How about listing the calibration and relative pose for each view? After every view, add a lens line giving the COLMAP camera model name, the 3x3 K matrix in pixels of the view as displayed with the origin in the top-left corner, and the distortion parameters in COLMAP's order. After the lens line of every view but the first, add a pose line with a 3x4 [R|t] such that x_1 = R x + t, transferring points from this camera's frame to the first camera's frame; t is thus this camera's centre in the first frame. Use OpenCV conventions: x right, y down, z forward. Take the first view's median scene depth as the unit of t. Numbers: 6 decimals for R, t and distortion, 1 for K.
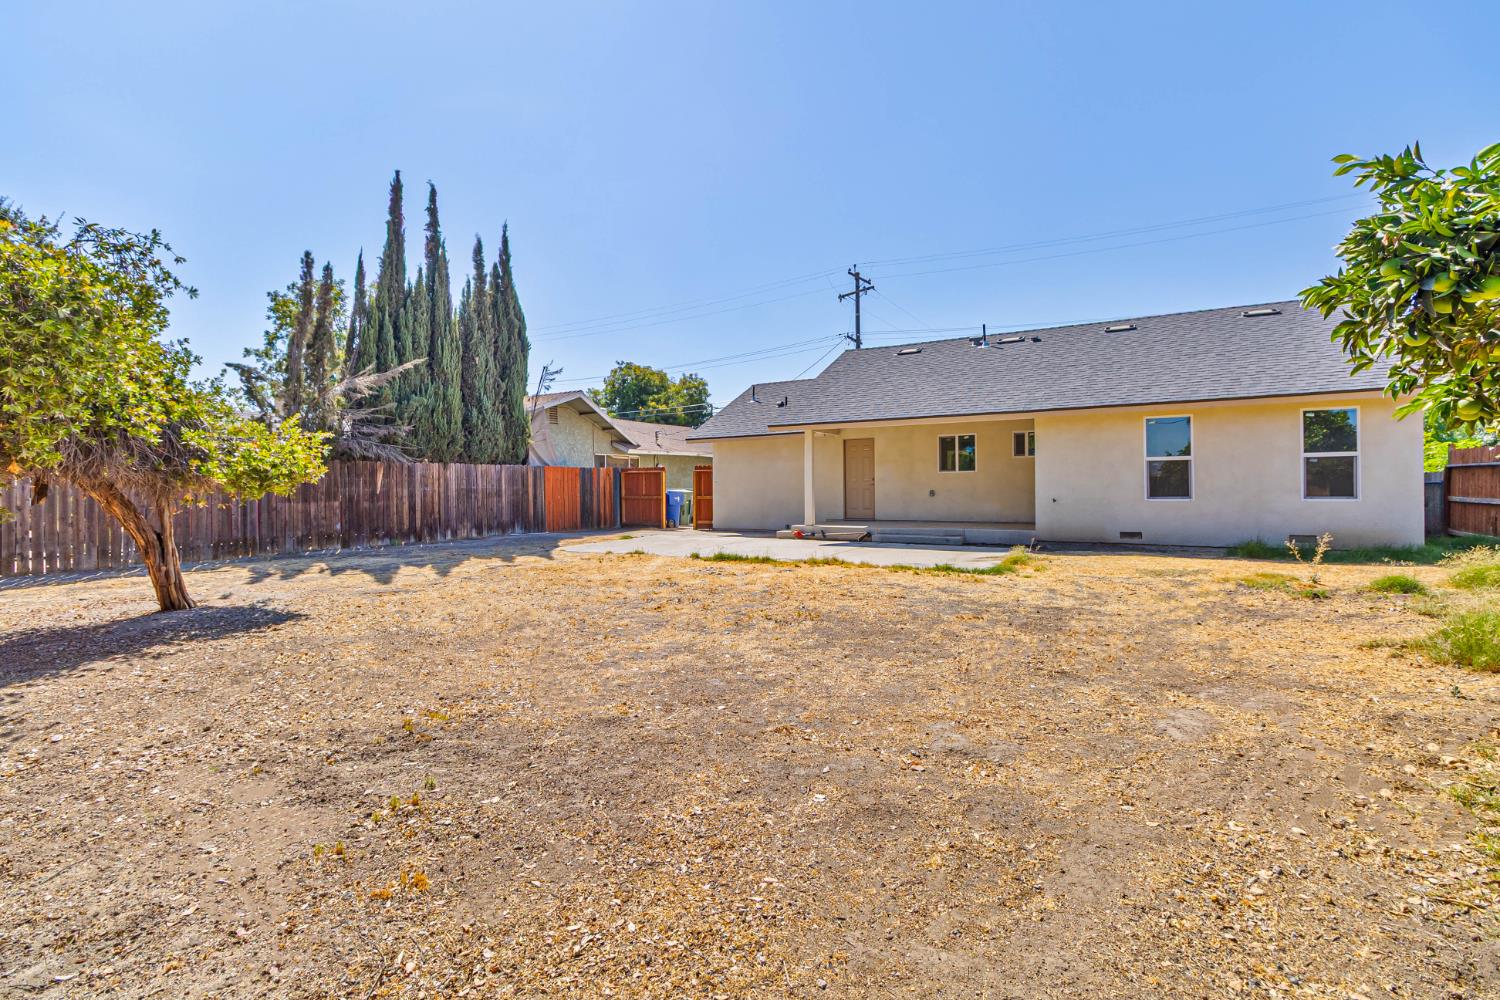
lens RADIAL K [[693.3, 0, 753.3], [0, 693.3, 491.0], [0, 0, 1]] dist [0.001415, 0.000635]
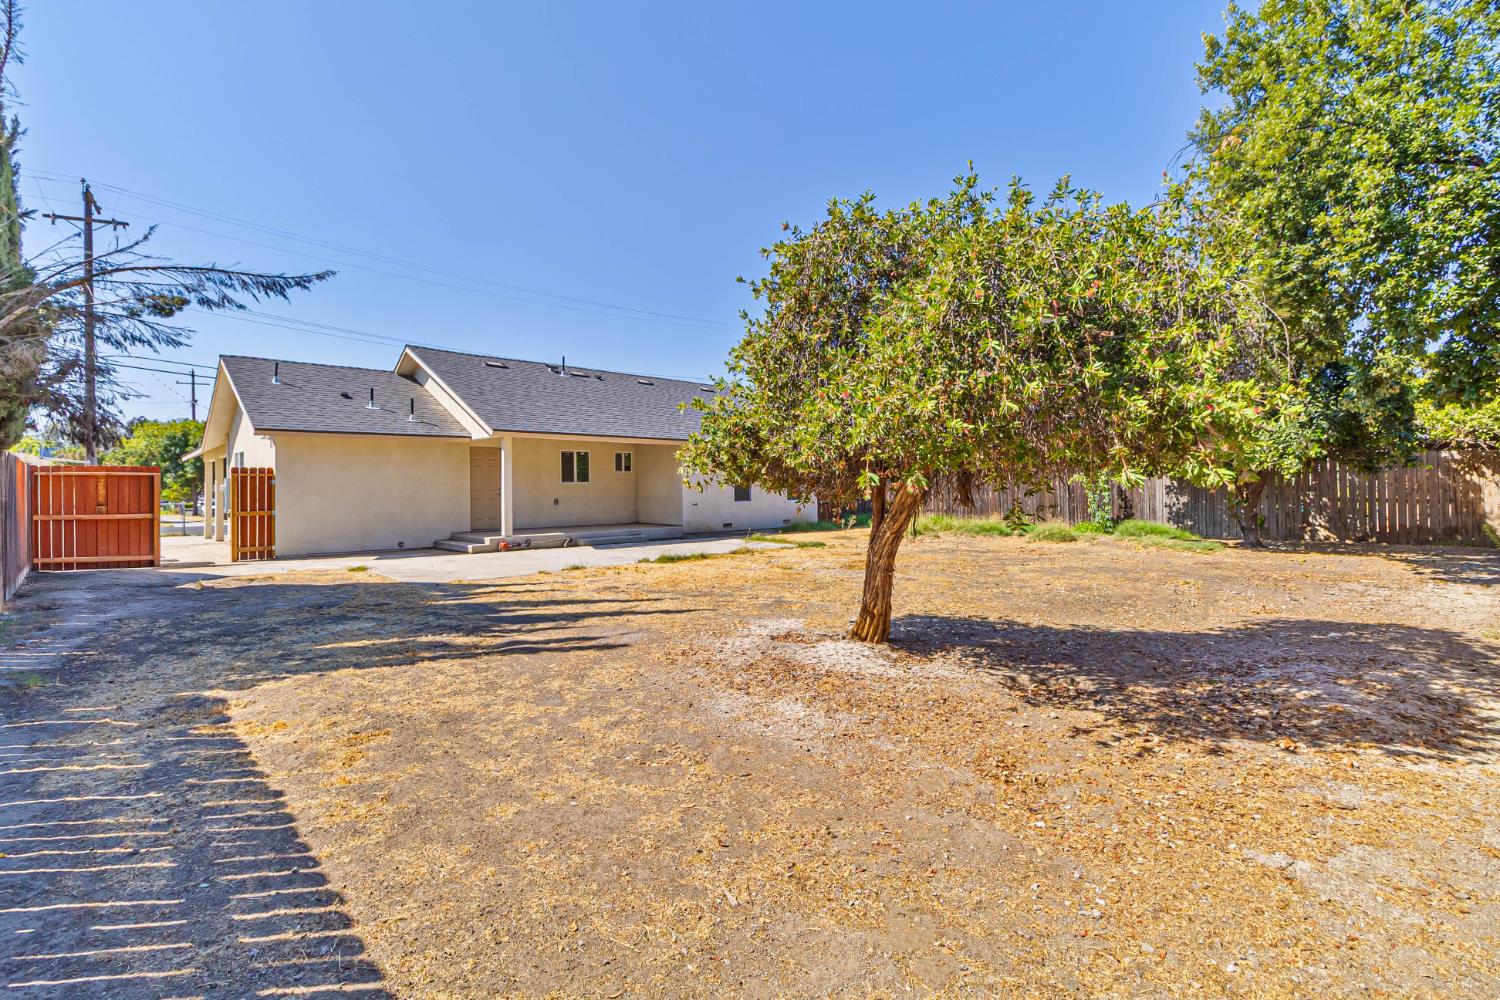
lens RADIAL K [[693.3, 0, 748.0], [0, 693.3, 493.0], [0, 0, 1]] dist [0.001415, 0.000635]
pose [[0.297422, 0.000977, 0.954746, -0.724389], [0.015573, 0.999861, -0.005875, 0.000339], [-0.954619, 0.016615, 0.297366, 0.384388]]
